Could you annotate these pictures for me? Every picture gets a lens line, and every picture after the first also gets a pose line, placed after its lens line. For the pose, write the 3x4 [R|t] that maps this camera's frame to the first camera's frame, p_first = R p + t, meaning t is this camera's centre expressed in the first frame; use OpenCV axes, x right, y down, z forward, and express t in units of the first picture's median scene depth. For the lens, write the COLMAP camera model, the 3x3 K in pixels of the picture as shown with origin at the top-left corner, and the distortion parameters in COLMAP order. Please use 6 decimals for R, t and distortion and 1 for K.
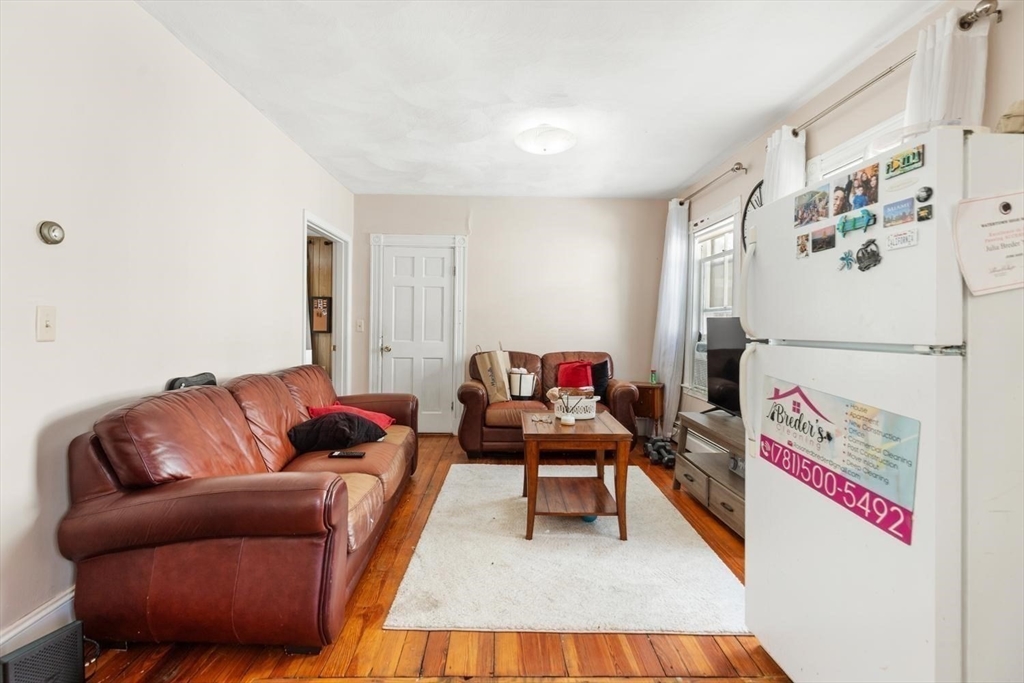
lens RADIAL K [[478.3, 0, 508.7], [0, 478.3, 330.9], [0, 0, 1]] dist [0.001554, 0.000176]
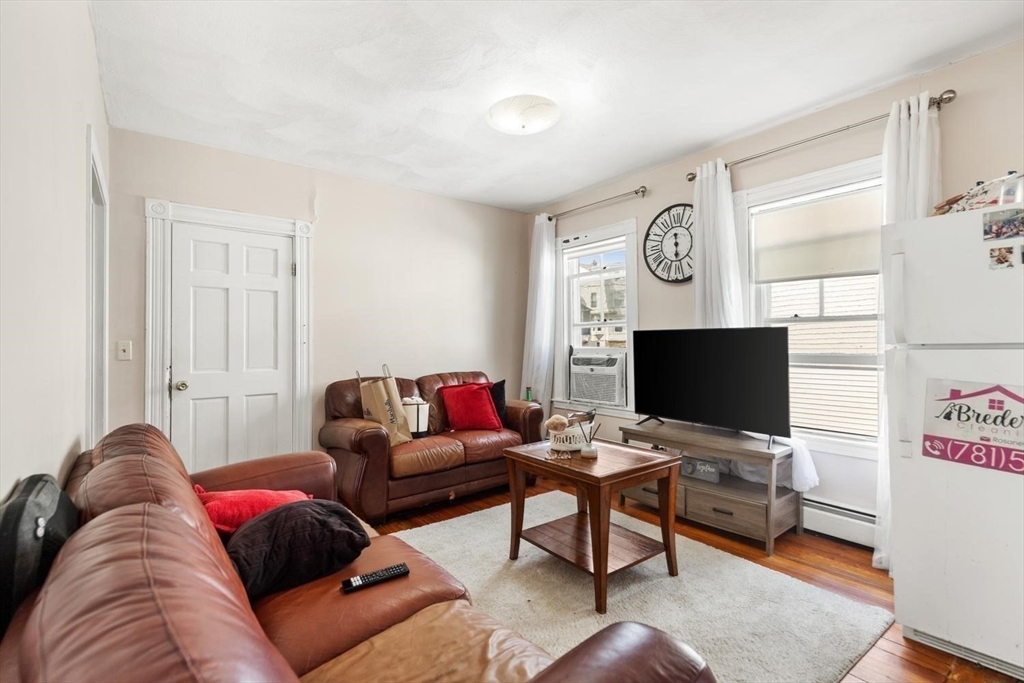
lens RADIAL K [[471.7, 0, 513.1], [0, 471.7, 338.5], [0, 0, 1]] dist [0.001902, 0.000513]
pose [[0.795751, -0.014878, 0.605441, -0.892690], [0.029568, 0.999460, -0.014301, -0.008505], [-0.604901, 0.029282, 0.795762, 0.775274]]
